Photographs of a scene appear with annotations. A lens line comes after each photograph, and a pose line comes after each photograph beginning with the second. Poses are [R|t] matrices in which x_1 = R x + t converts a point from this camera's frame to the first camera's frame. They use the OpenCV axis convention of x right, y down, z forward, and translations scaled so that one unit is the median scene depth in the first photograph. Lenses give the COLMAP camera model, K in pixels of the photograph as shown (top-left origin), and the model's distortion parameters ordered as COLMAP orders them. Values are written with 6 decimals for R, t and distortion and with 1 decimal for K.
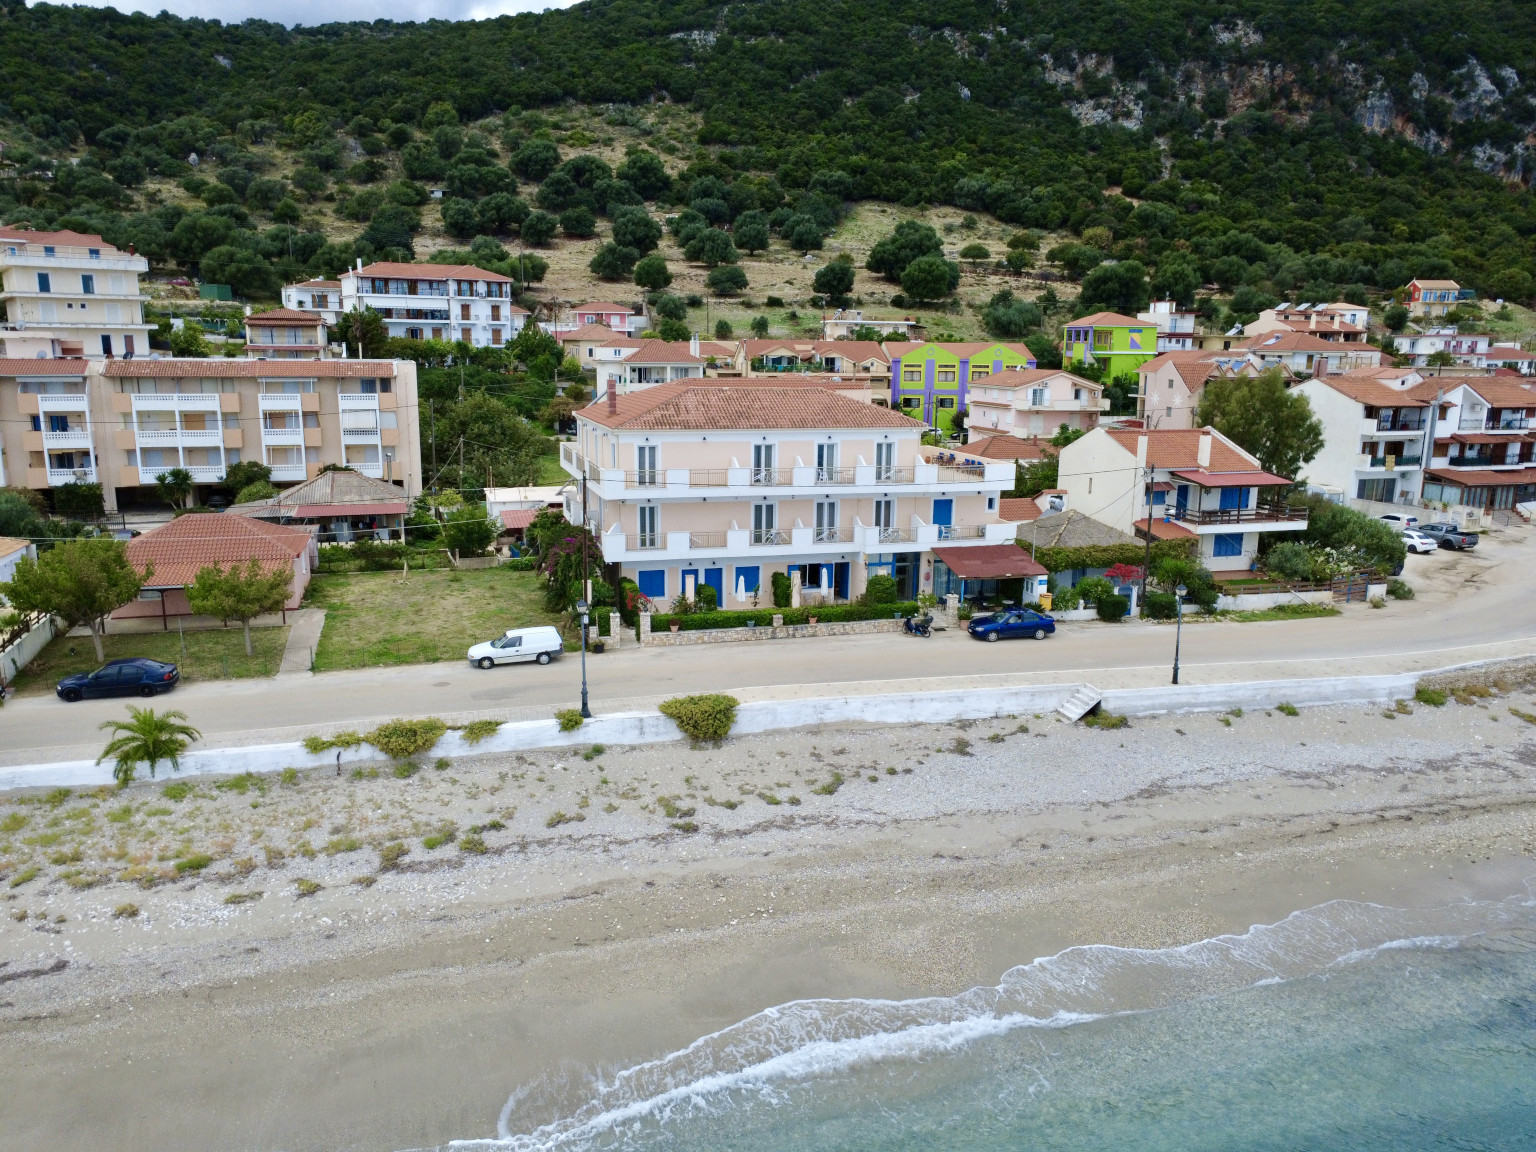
lens RADIAL K [[1121.6, 0, 769.9], [0, 1121.6, 577.4], [0, 0, 1]] dist [-0.000820, 0.006630]
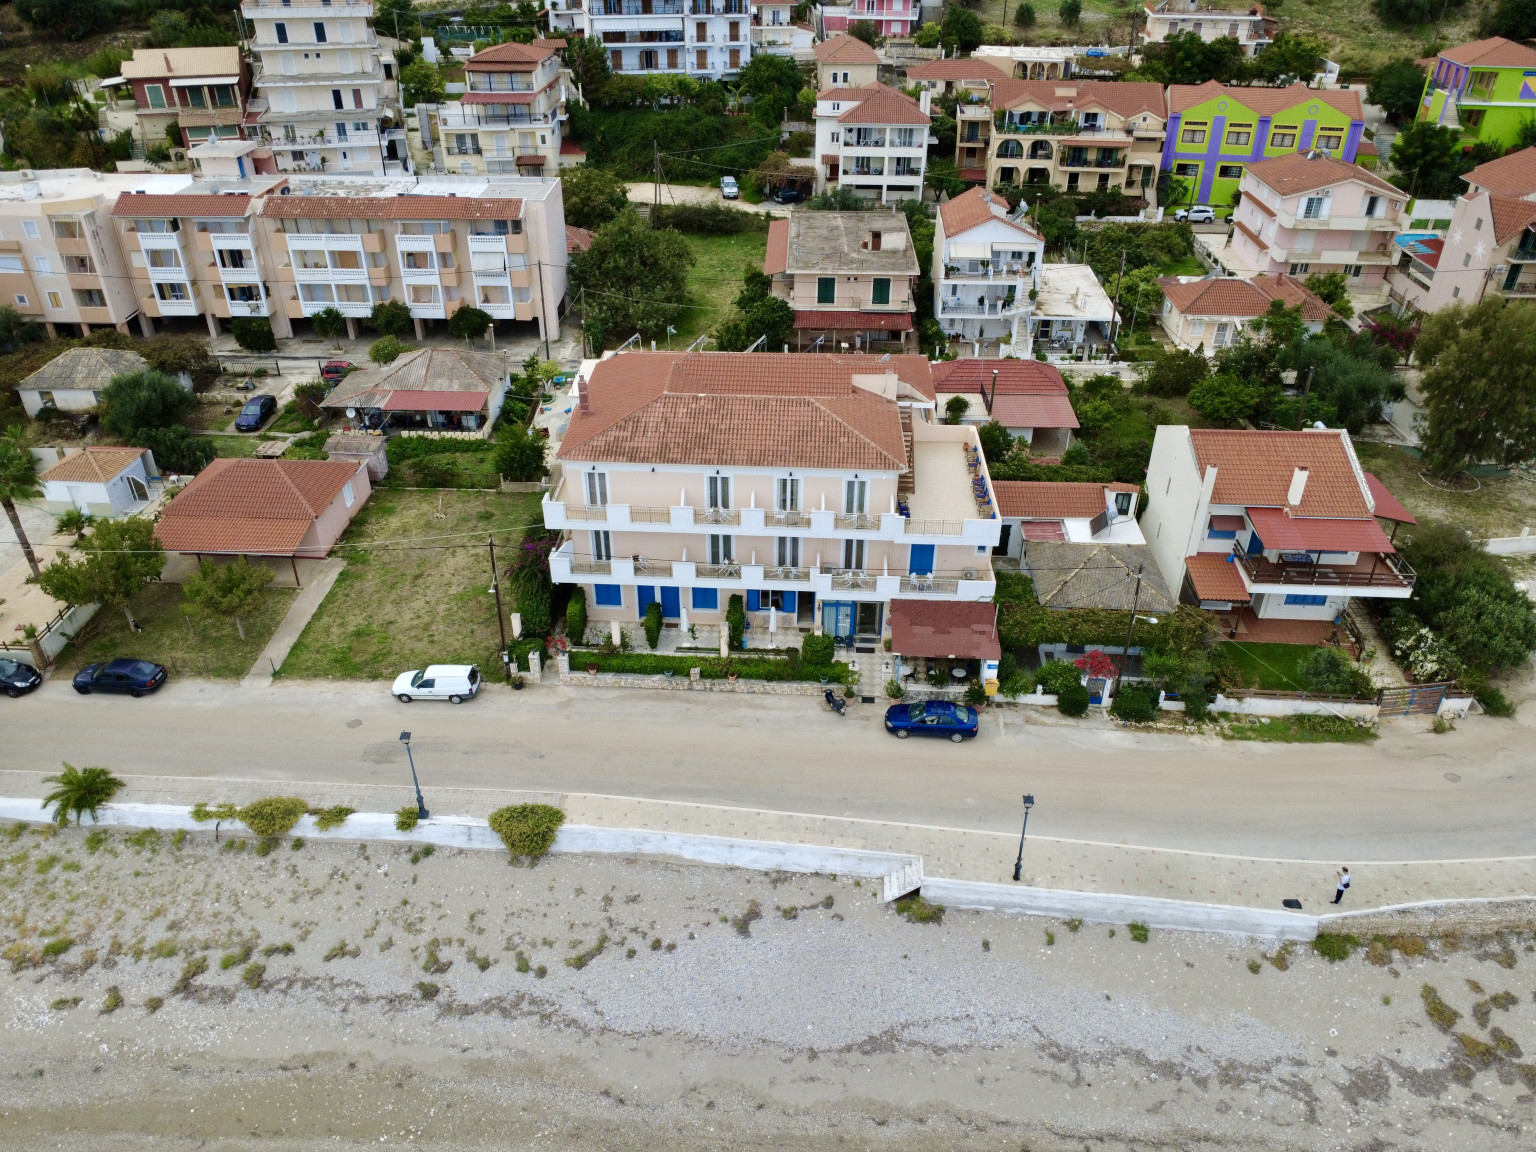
lens RADIAL K [[1121.6, 0, 769.1], [0, 1121.6, 578.5], [0, 0, 1]] dist [-0.000820, 0.006630]
pose [[0.942477, 0.169871, -0.287890, 0.190172], [-0.061641, 0.934799, 0.349788, -0.219627], [0.328538, -0.311921, 0.891498, 0.084778]]
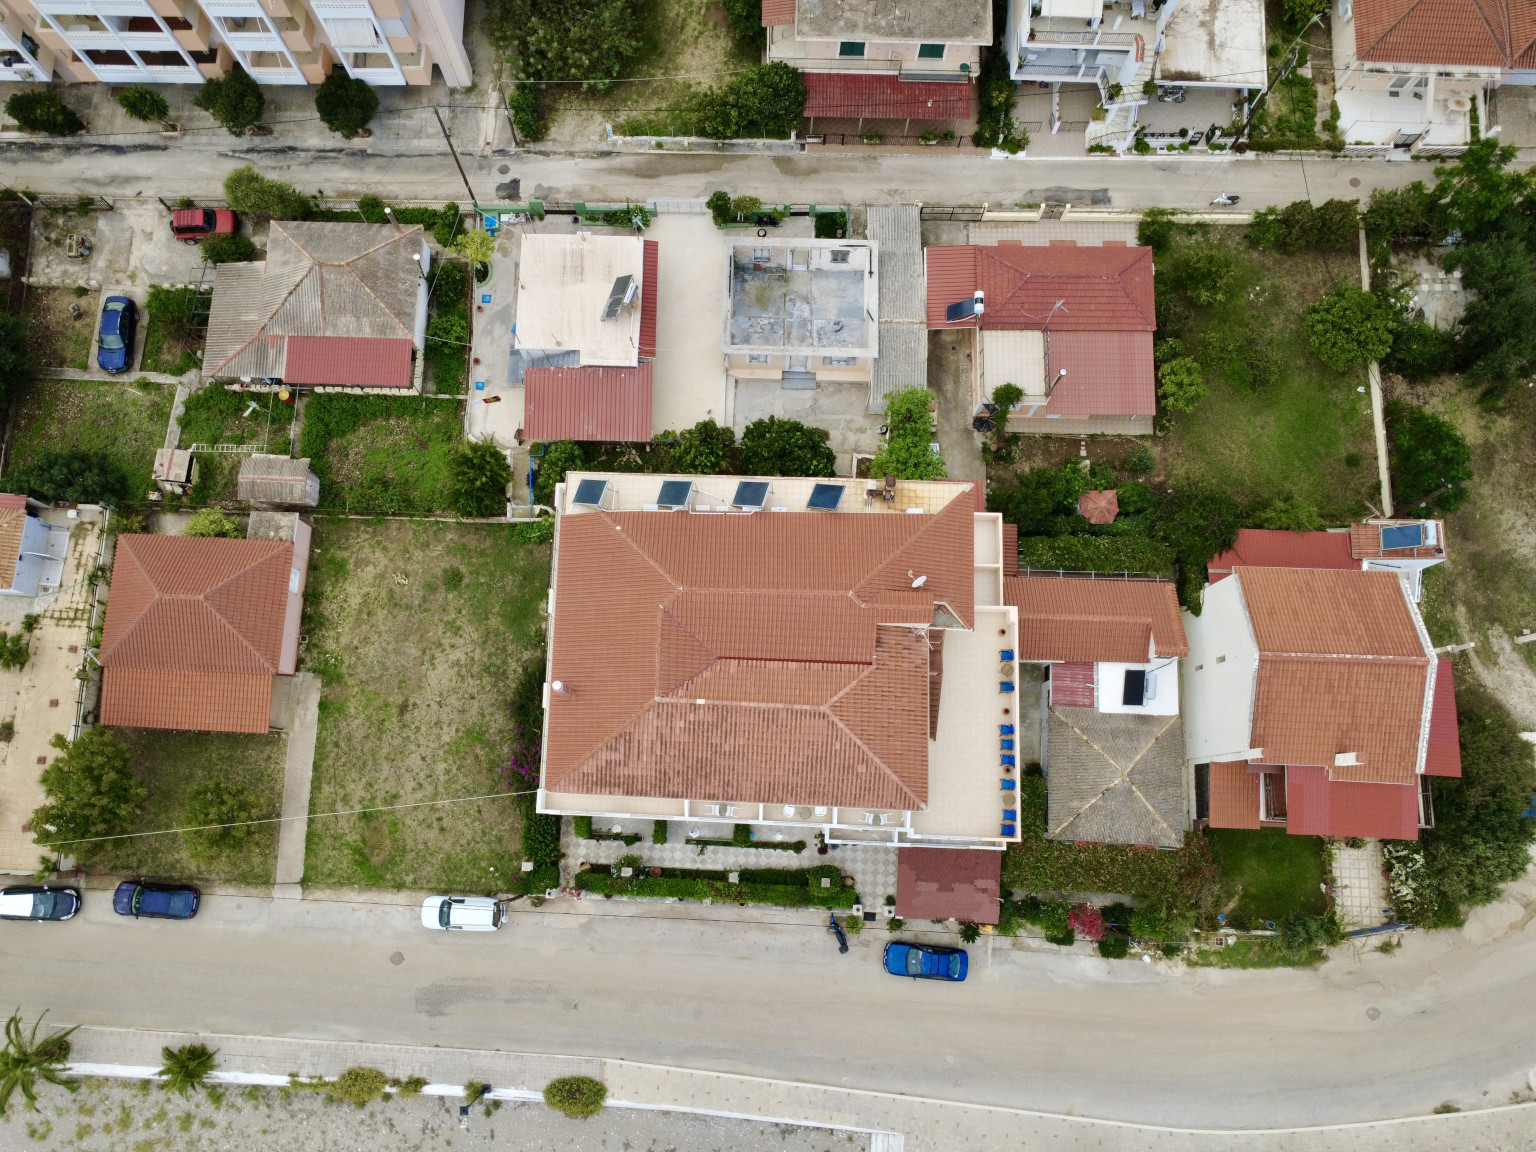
lens RADIAL K [[1121.6, 0, 769.6], [0, 1121.6, 579.3], [0, 0, 1]] dist [-0.000820, 0.006630]
pose [[0.945429, 0.318299, -0.069646, 0.021805], [-0.067006, 0.399111, 0.914451, -0.581691], [0.318865, -0.859881, 0.398659, 0.475341]]
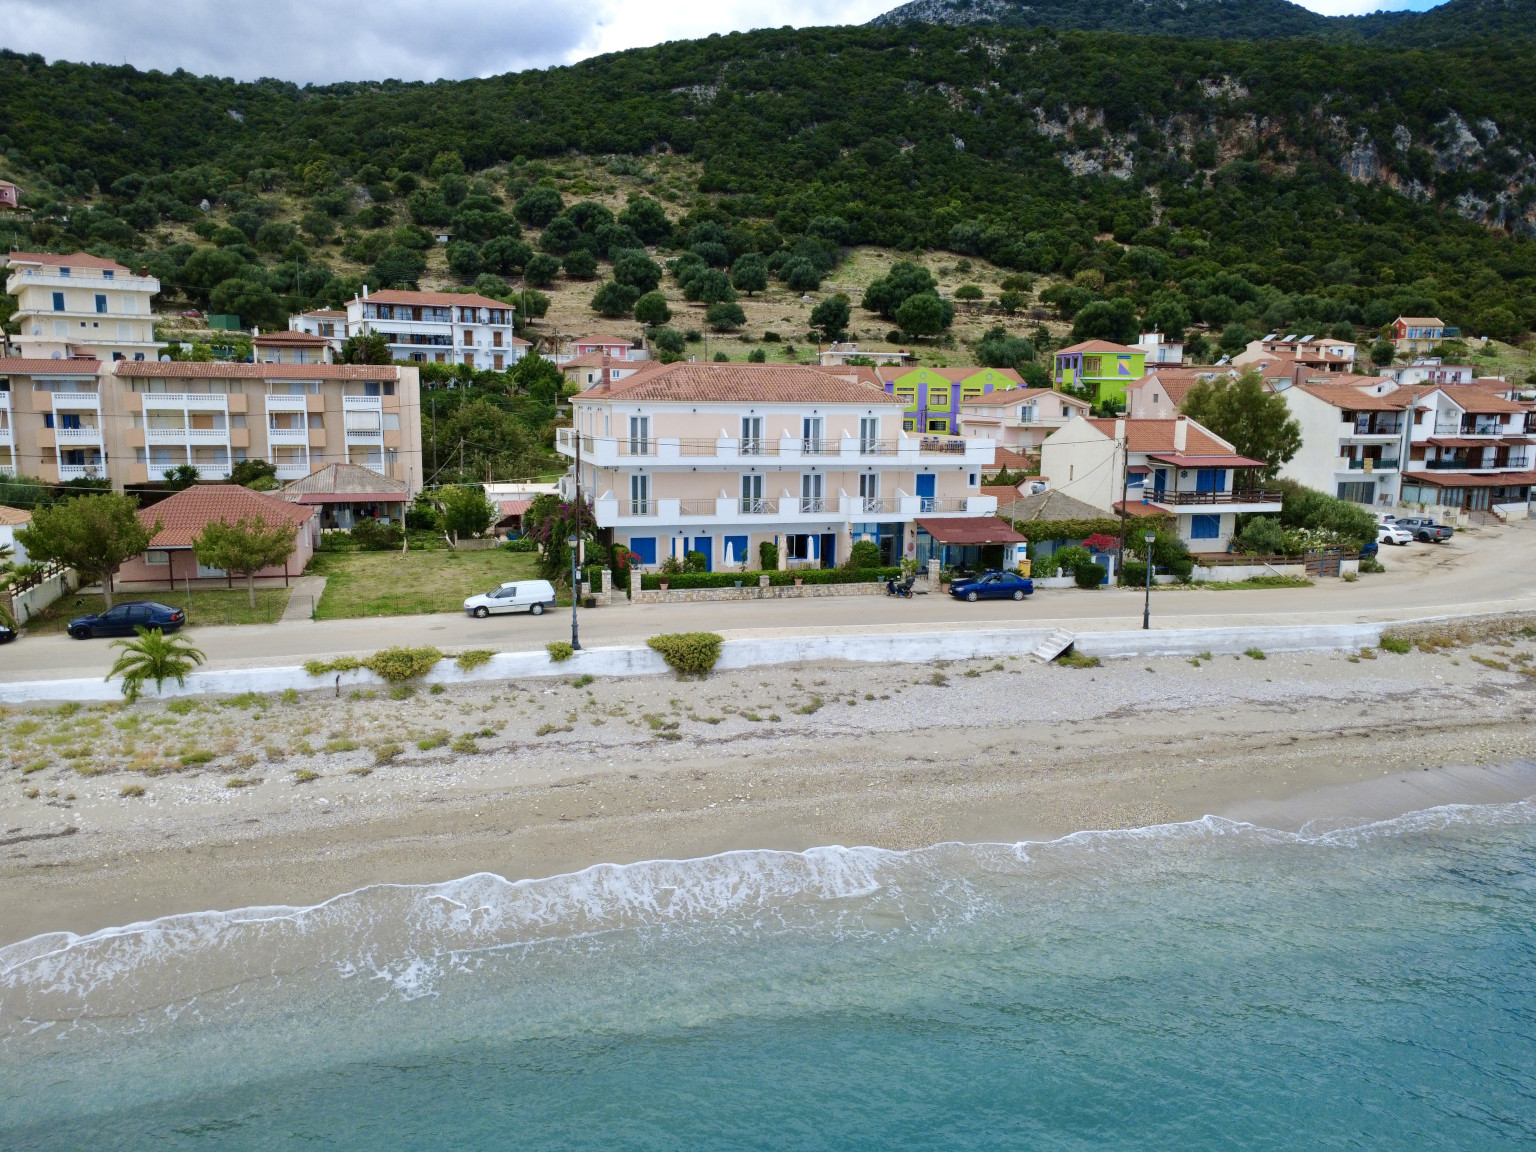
lens RADIAL K [[1121.6, 0, 770.1], [0, 1121.6, 576.9], [0, 0, 1]] dist [-0.000820, 0.006630]
pose [[1.000000, -0.000429, -0.000720, 0.007181], [0.000394, 0.998856, -0.047811, 0.046490], [0.000740, 0.047811, 0.998856, -0.017874]]
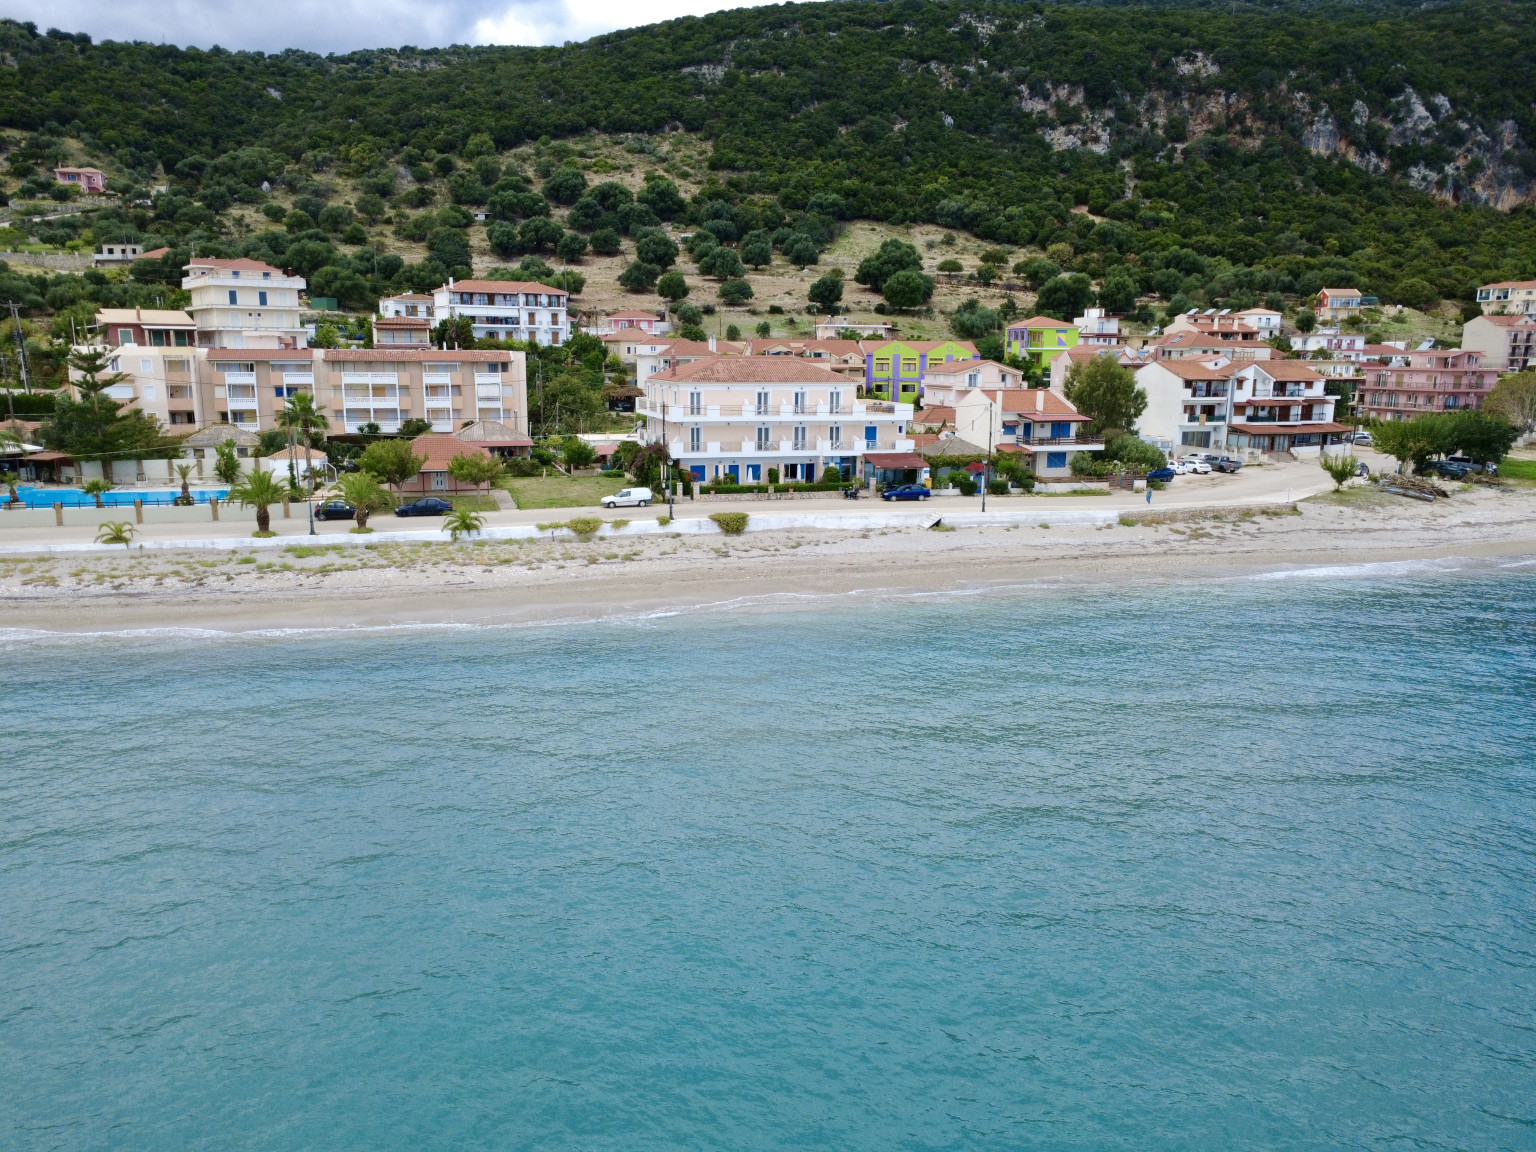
lens RADIAL K [[1121.6, 0, 770.7], [0, 1121.6, 579.1], [0, 0, 1]] dist [-0.000820, 0.006630]
pose [[0.999983, -0.003313, -0.004845, 0.008006], [0.003284, 0.999977, -0.006002, 0.104395], [0.004865, 0.005986, 0.999970, -0.416557]]
